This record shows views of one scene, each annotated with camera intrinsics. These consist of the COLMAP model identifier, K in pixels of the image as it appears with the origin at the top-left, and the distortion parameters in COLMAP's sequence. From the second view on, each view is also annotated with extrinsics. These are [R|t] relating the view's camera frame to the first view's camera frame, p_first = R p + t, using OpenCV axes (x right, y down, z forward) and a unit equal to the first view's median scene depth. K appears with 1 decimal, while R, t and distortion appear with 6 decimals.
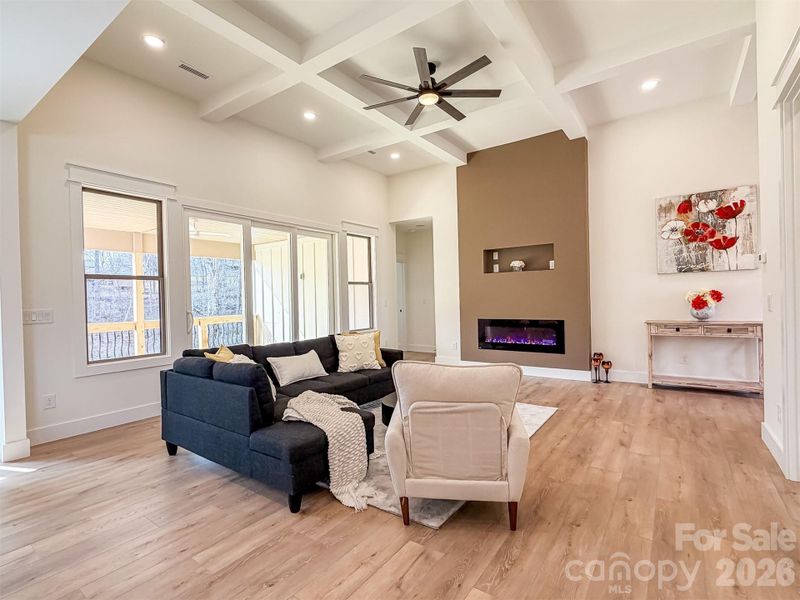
lens RADIAL K [[390.2, 0, 397.2], [0, 390.2, 299.0], [0, 0, 1]] dist [-0.002254, -0.000228]
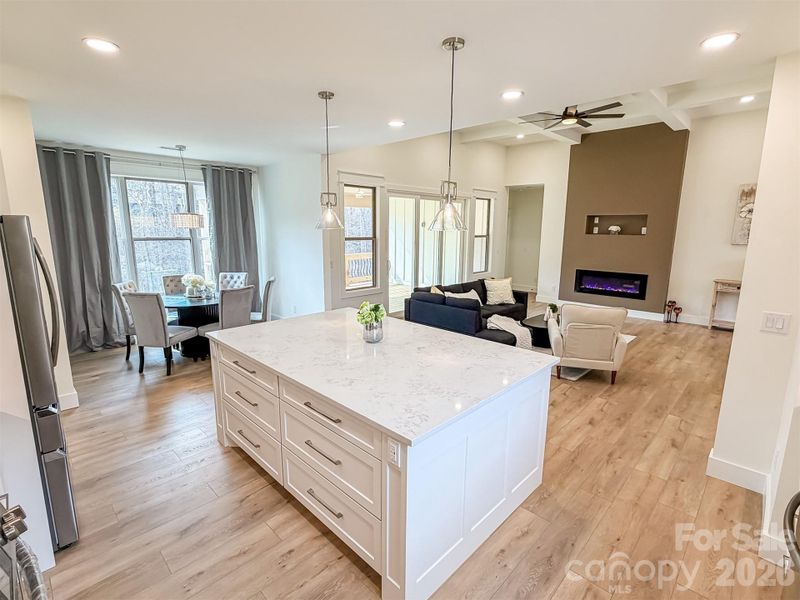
lens RADIAL K [[389.3, 0, 399.1], [0, 389.3, 299.1], [0, 0, 1]] dist [-0.002310, -0.000677]
pose [[0.987594, 0.057540, -0.146108, -0.247549], [-0.030498, 0.983014, 0.180981, -0.093093], [0.154040, -0.174279, 0.972573, -0.505876]]
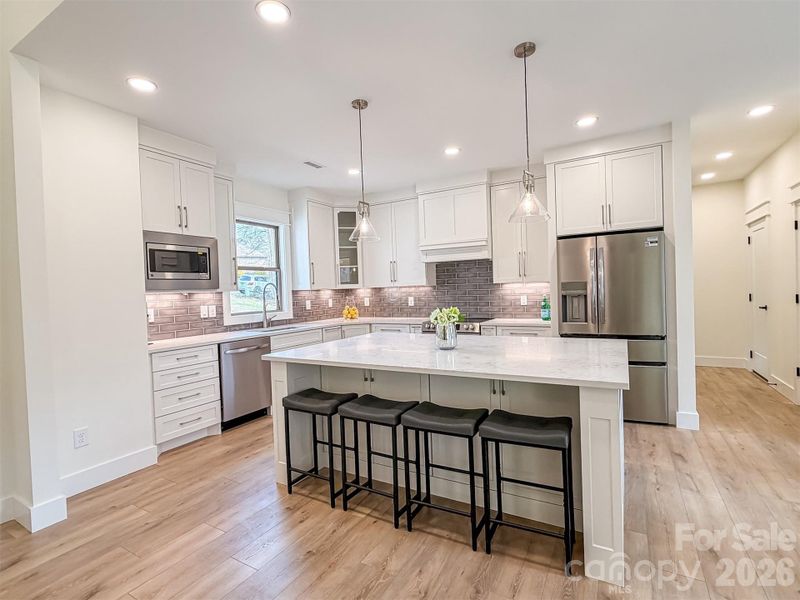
lens RADIAL K [[389.3, 0, 399.1], [0, 389.3, 299.1], [0, 0, 1]] dist [-0.002310, -0.000677]
pose [[-0.993713, 0.059310, -0.094952, -0.252468], [0.056802, 0.997967, 0.028906, -0.012339], [0.096473, 0.023331, -0.995062, 0.604298]]
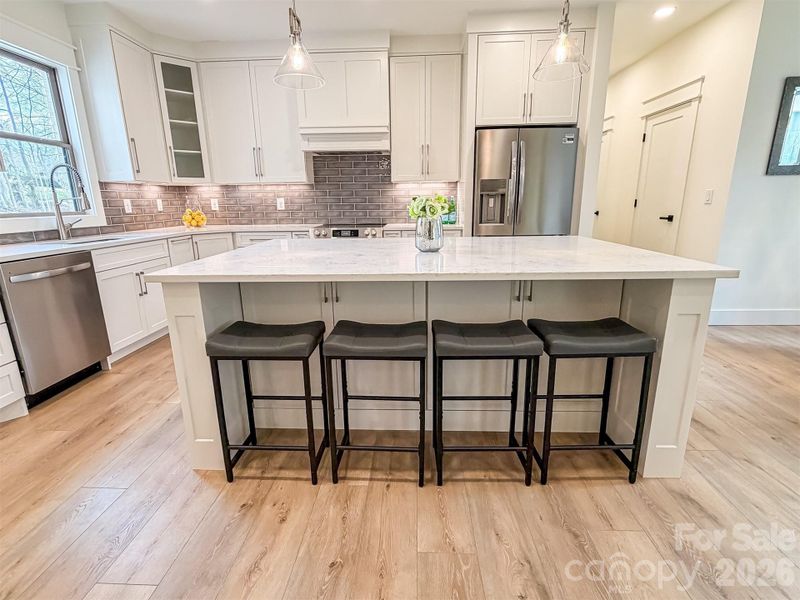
lens RADIAL K [[390.2, 0, 397.2], [0, 390.2, 299.0], [0, 0, 1]] dist [-0.002254, -0.000228]
pose [[-0.839696, 0.165562, -0.517203, -0.110071], [0.031387, 0.965597, 0.258140, 0.018573], [0.542149, 0.200526, -0.816005, 0.396160]]
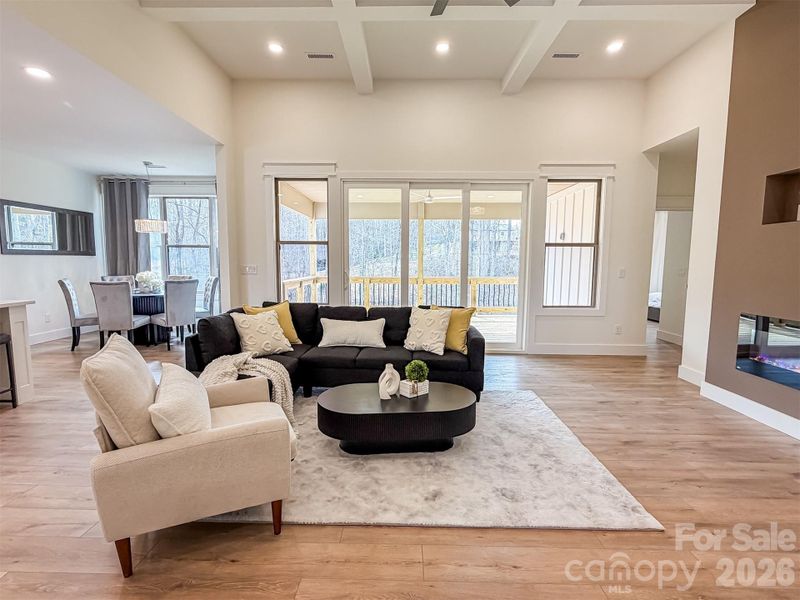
lens RADIAL K [[389.3, 0, 399.1], [0, 389.3, 299.1], [0, 0, 1]] dist [-0.002310, -0.000677]
pose [[0.568279, 0.109720, -0.815488, 0.507076], [-0.024213, 0.992870, 0.116713, -0.024332], [0.822480, -0.046580, 0.566884, 0.446132]]
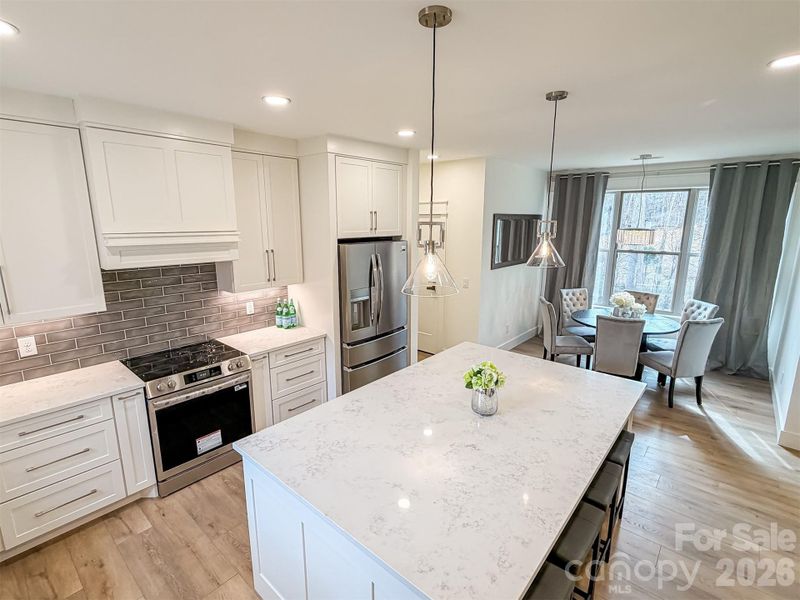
lens RADIAL K [[389.3, 0, 399.1], [0, 389.3, 299.1], [0, 0, 1]] dist [-0.002310, -0.000677]
pose [[-0.096132, 0.225019, -0.969600, 0.067607], [-0.003587, 0.974027, 0.226402, -0.161198], [0.995362, 0.025242, -0.092829, -0.005412]]
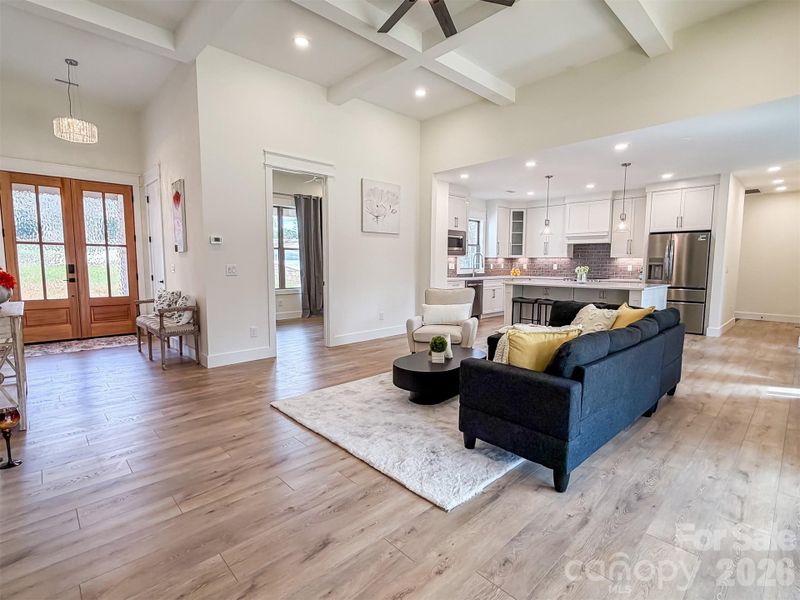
lens RADIAL K [[392.9, 0, 396.4], [0, 392.9, 299.7], [0, 0, 1]] dist [-0.001291, -0.000074]
pose [[-0.980902, 0.000425, 0.194503, -0.002724], [0.018971, 0.995439, 0.093495, -0.004339], [-0.193576, 0.095399, -0.976436, 1.519702]]
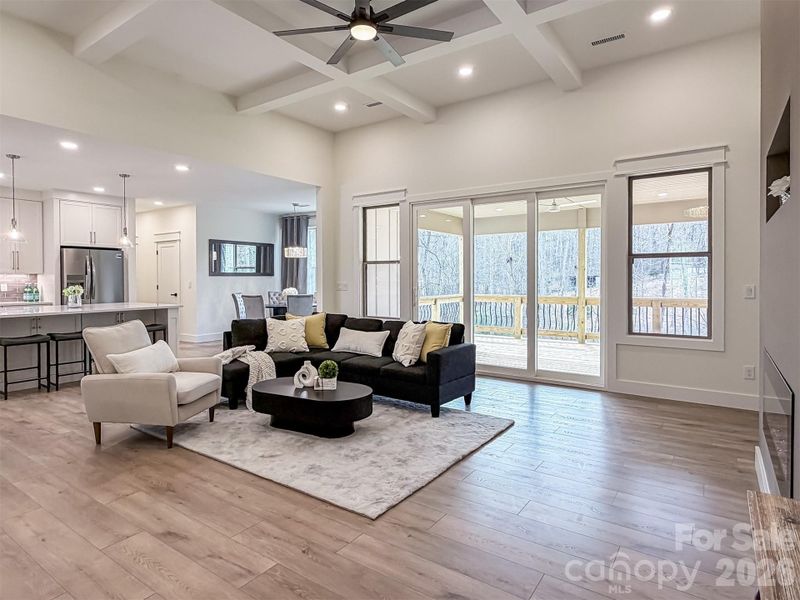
lens RADIAL K [[447.2, 0, 401.9], [0, 447.2, 281.9], [0, 0, 1]] dist [0.000289, -0.000840]
pose [[0.030570, 0.032843, -0.998993, 0.854525], [-0.002398, 0.999460, 0.032785, -0.032774], [0.999530, 0.001394, 0.030632, 0.895352]]
